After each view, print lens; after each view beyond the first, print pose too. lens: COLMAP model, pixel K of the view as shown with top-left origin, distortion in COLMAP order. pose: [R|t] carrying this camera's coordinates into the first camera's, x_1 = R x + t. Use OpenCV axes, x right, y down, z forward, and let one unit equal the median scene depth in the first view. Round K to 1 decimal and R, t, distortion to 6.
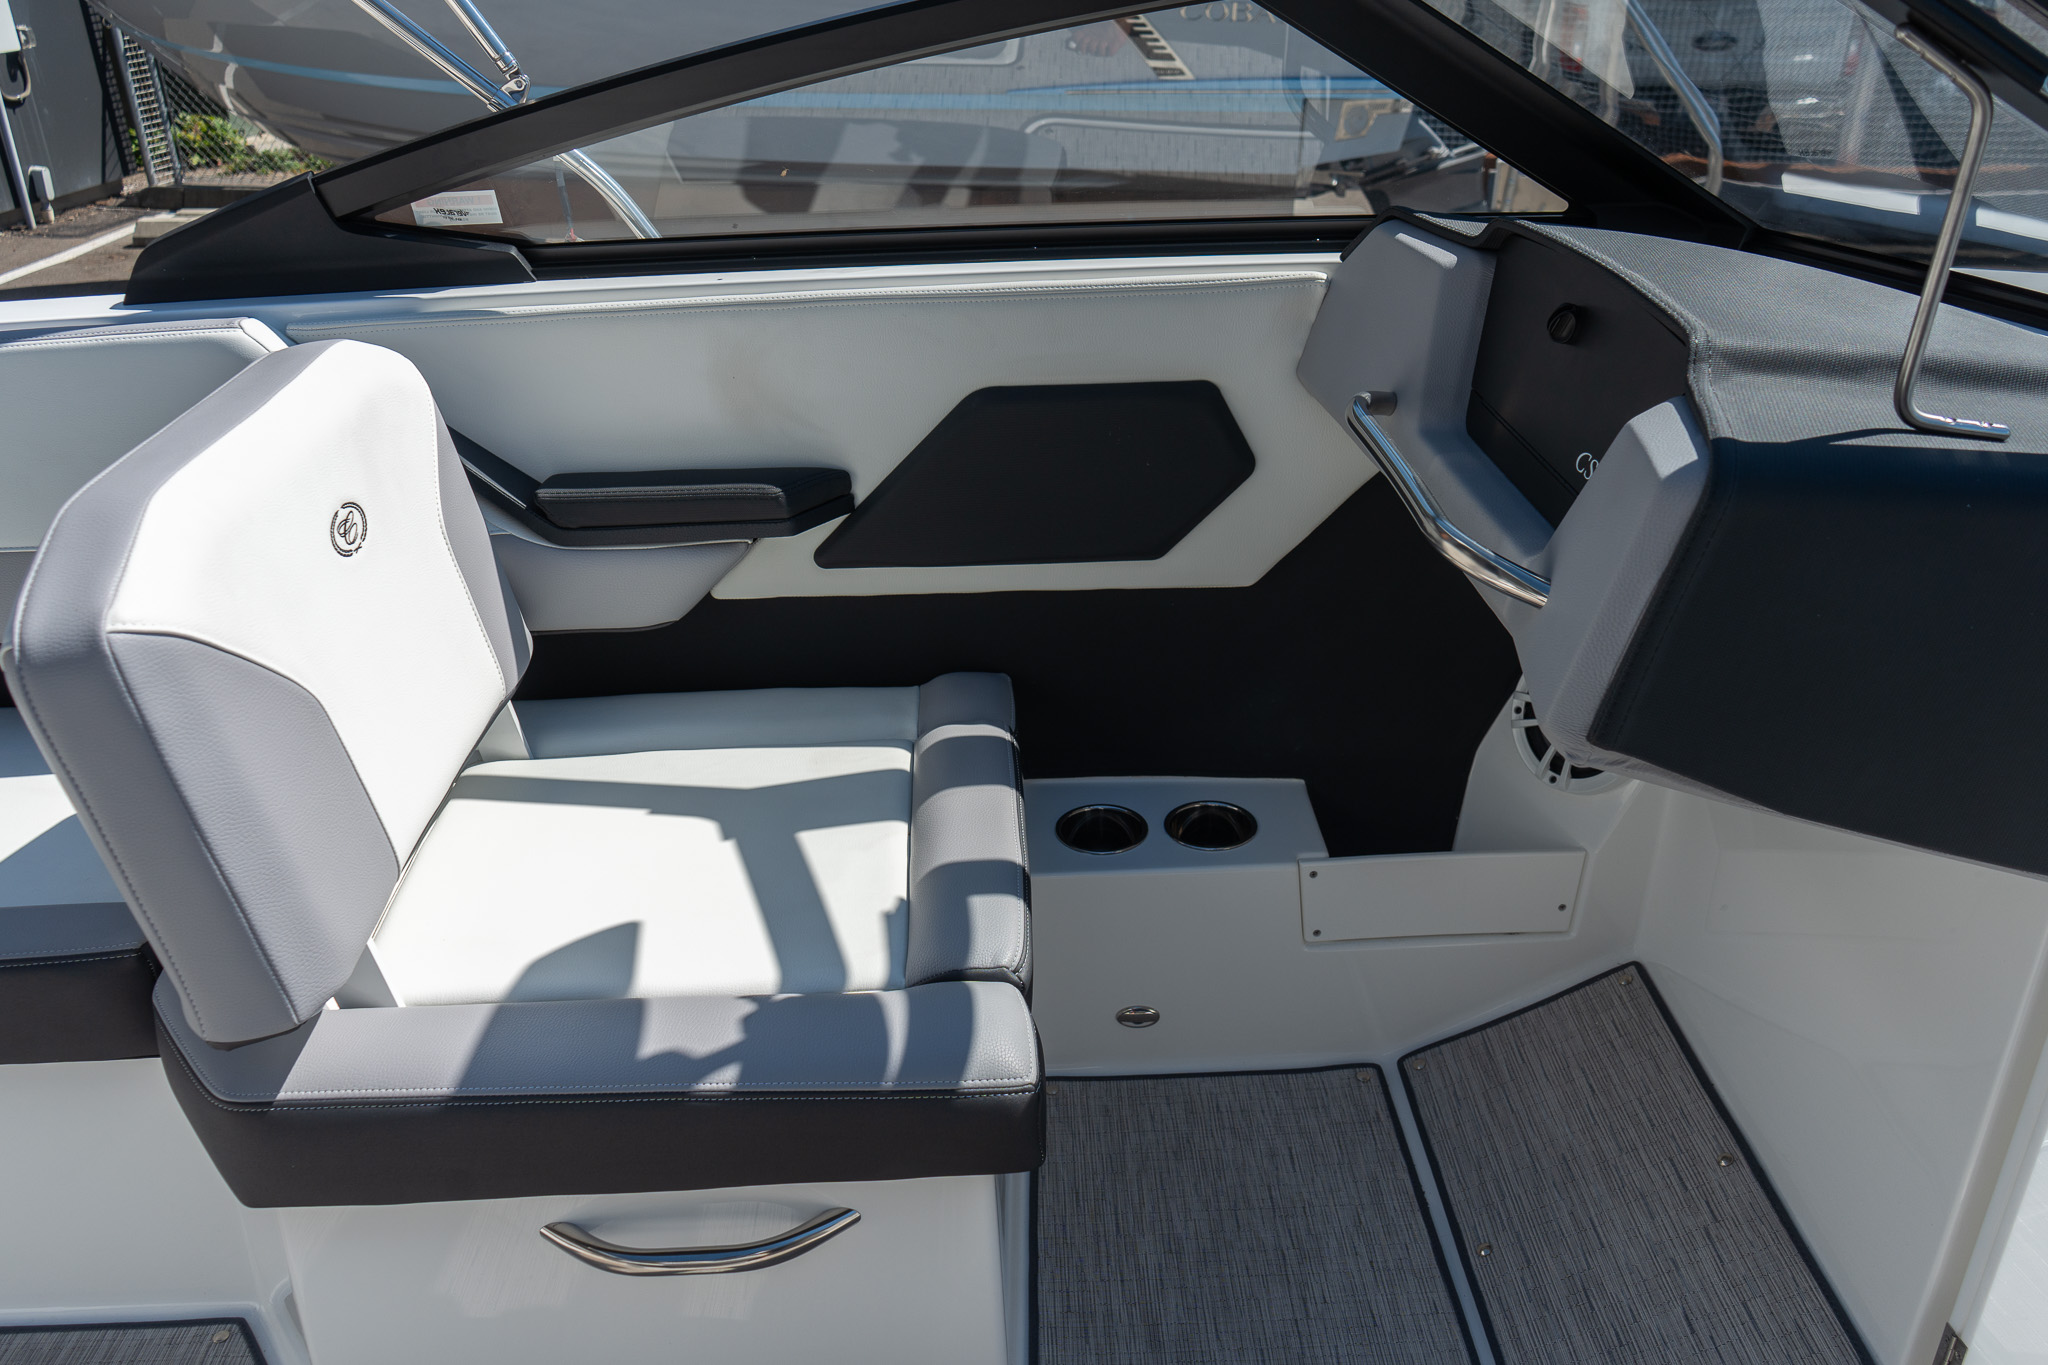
lens RADIAL K [[1634.8, 0, 1024.0], [0, 1634.8, 682.5], [0, 0, 1]] dist [-0.000192, 0.000030]
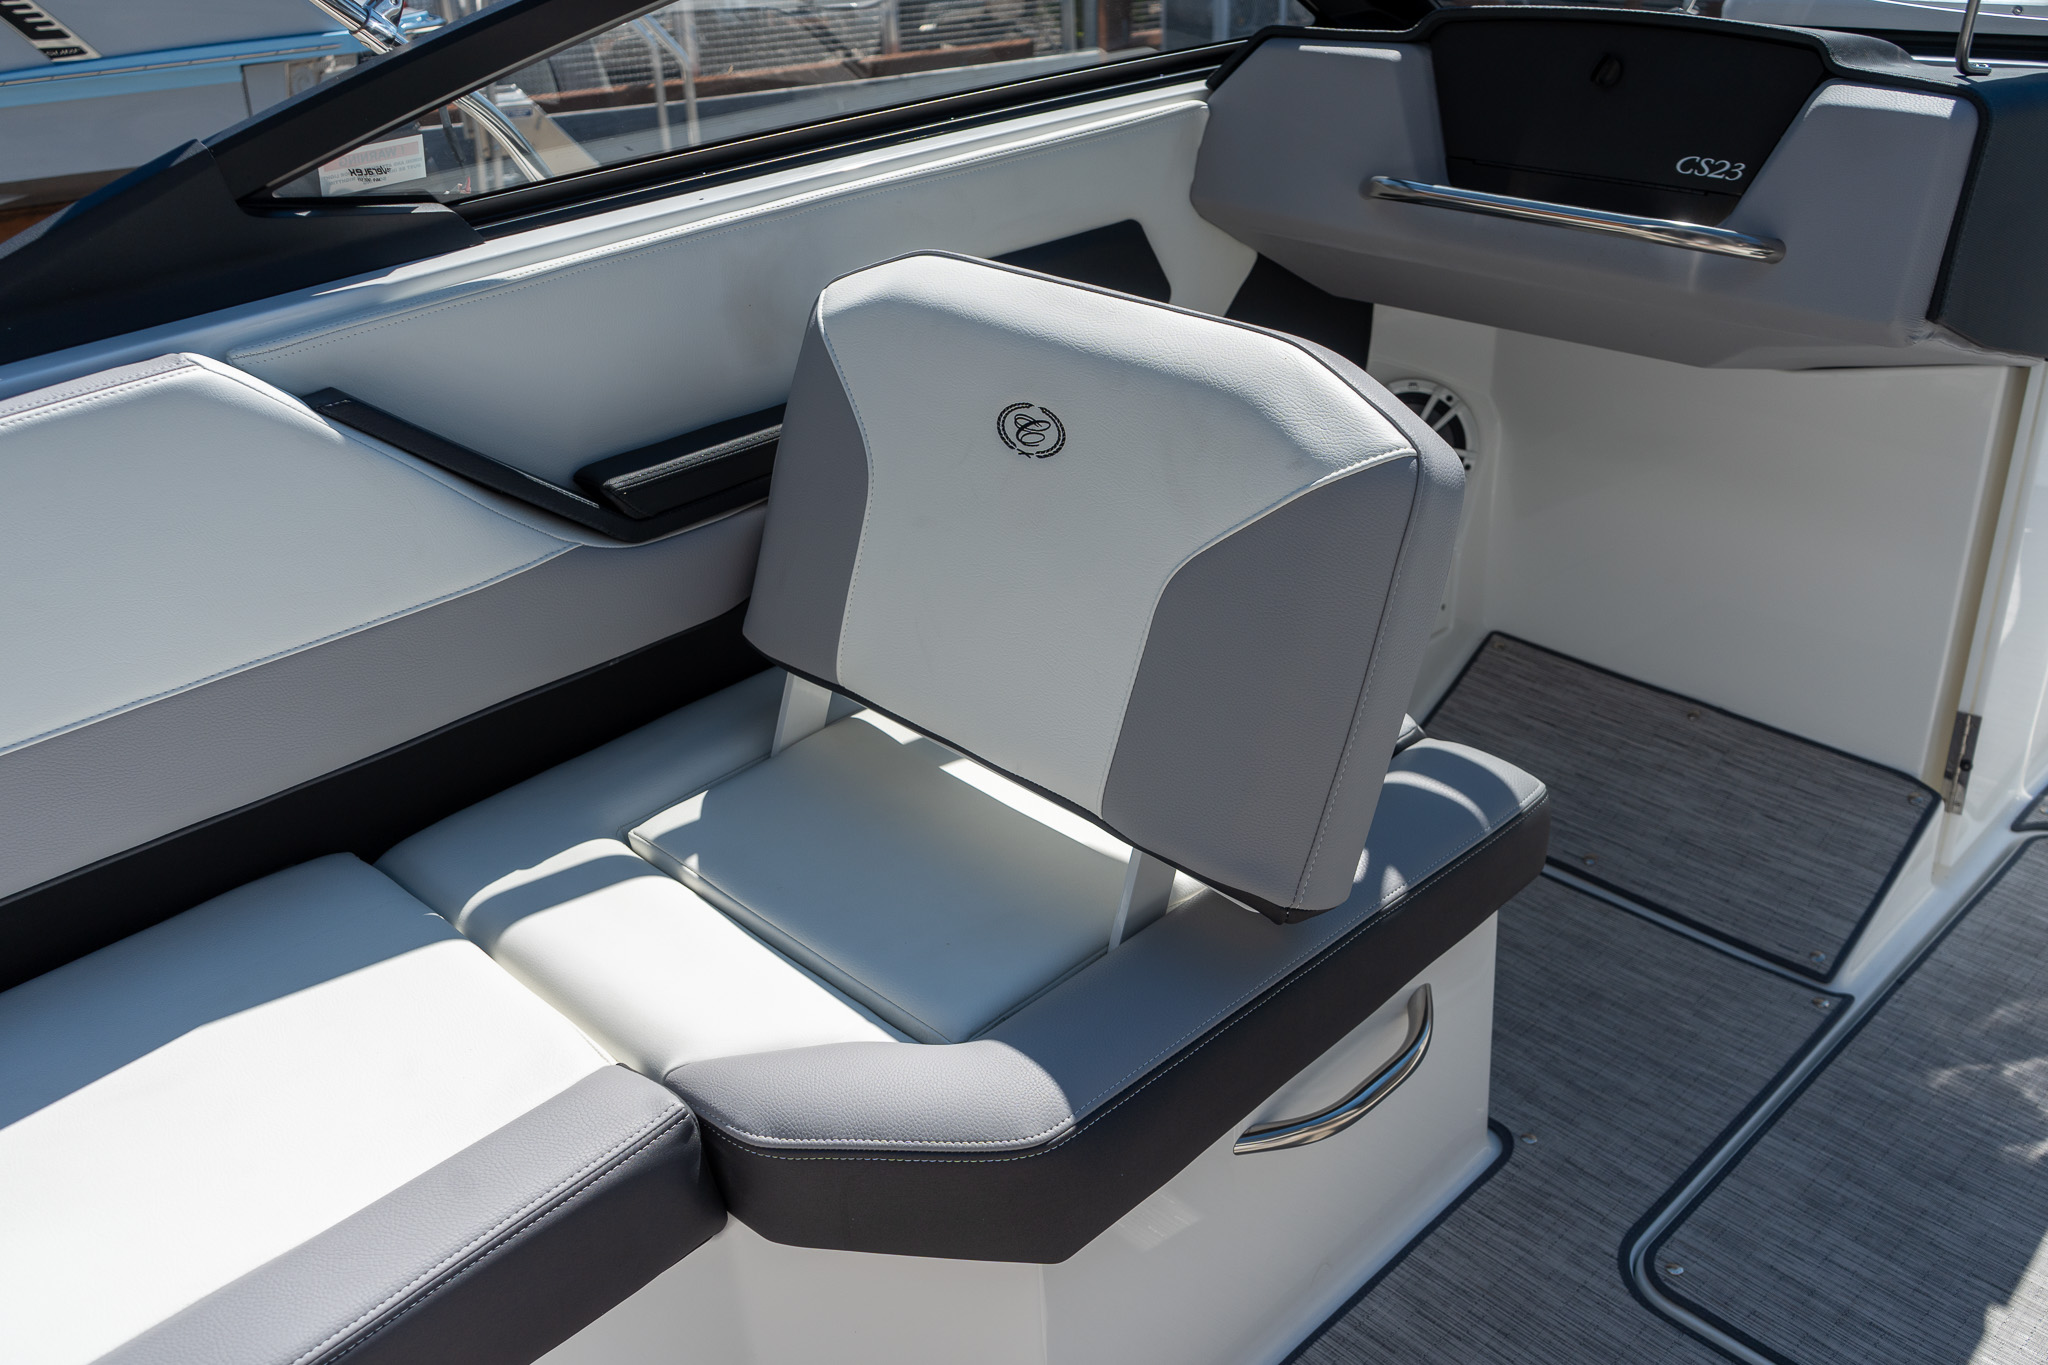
lens RADIAL K [[1736.7, 0, 1024.0], [0, 1736.7, 682.5], [0, 0, 1]] dist [0.001418, 0.011866]
pose [[0.737342, -0.323810, 0.592852, -0.688404], [0.325302, 0.939366, 0.108489, -0.049007], [-0.592035, 0.112863, 0.797970, 0.187551]]
